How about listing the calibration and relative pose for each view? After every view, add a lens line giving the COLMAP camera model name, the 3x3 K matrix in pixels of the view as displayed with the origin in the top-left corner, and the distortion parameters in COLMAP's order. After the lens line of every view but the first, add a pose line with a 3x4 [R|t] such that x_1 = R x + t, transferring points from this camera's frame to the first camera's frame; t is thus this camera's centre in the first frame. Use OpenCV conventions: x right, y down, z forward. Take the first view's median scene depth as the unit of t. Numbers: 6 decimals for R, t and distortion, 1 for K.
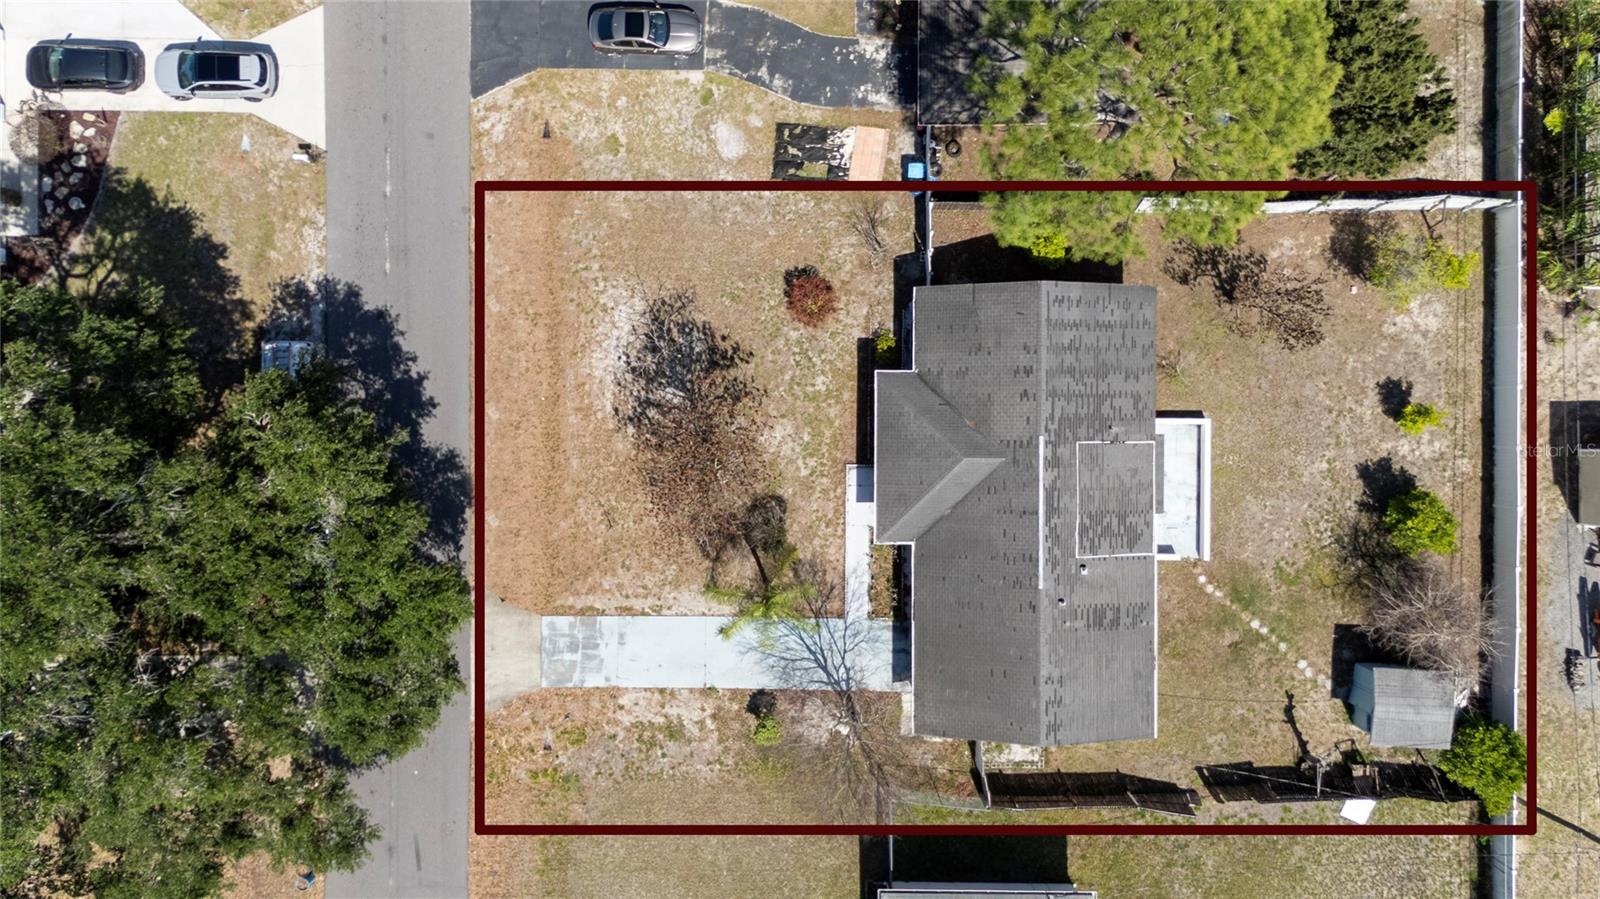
lens RADIAL K [[1166.6, 0, 799.3], [0, 1166.6, 444.6], [0, 0, 1]] dist [0.079764, -0.083369]
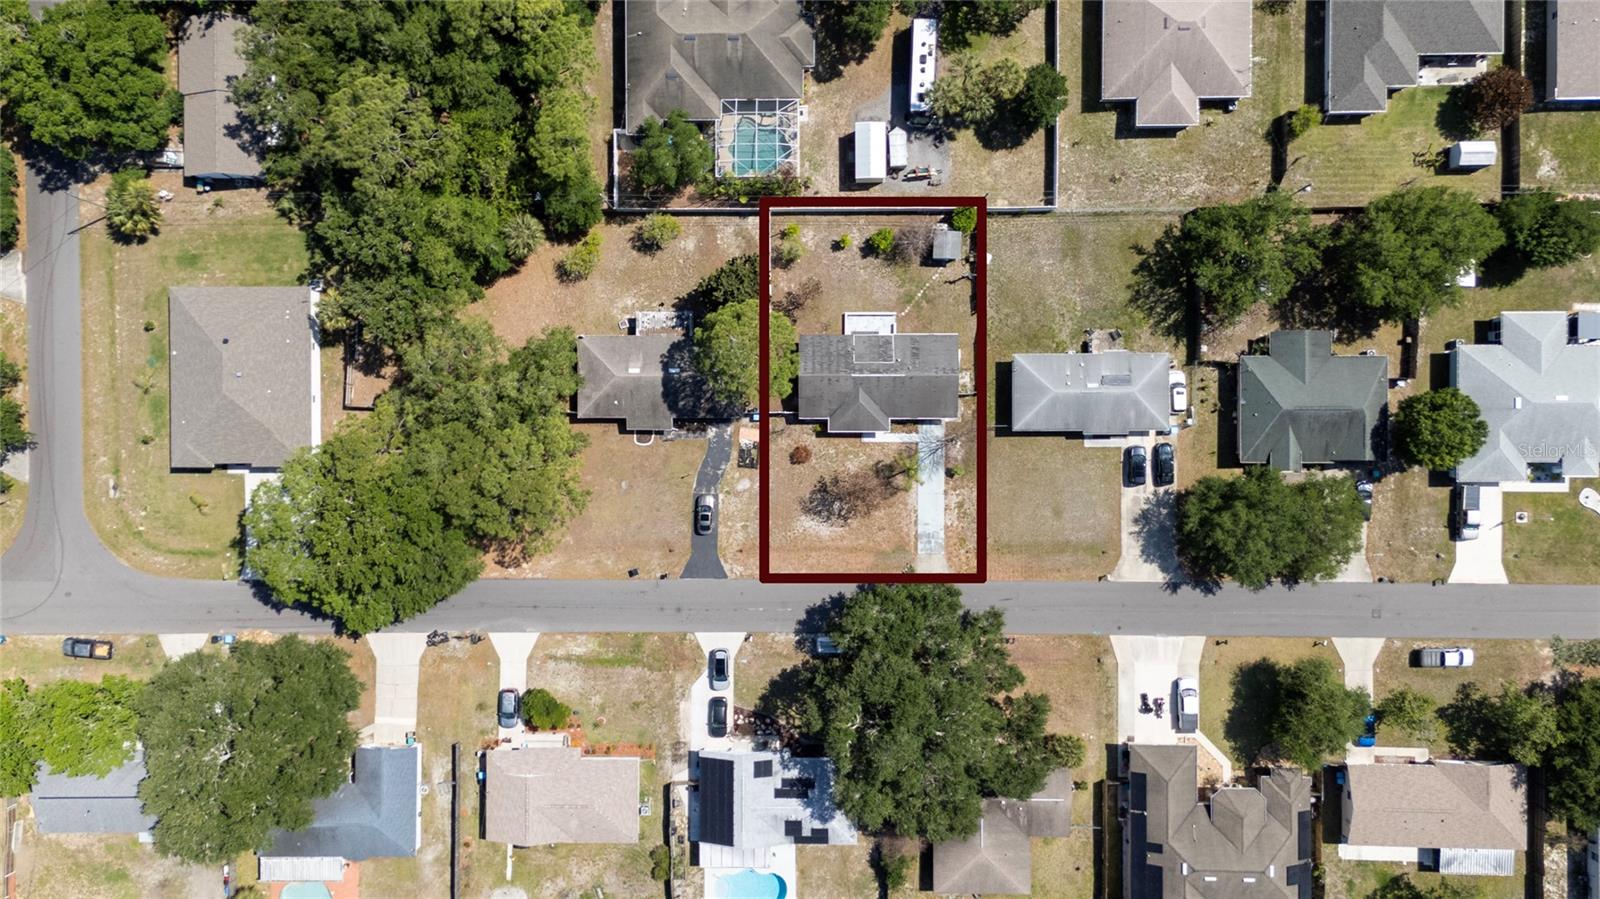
lens RADIAL K [[1166.6, 0, 813.5], [0, 1166.6, 449.0], [0, 0, 1]] dist [0.079764, -0.083369]
pose [[0.000287, -0.999601, 0.028257, -0.054055], [0.999434, -0.000664, -0.033642, -0.004310], [0.033647, 0.028251, 0.999034, -1.742877]]
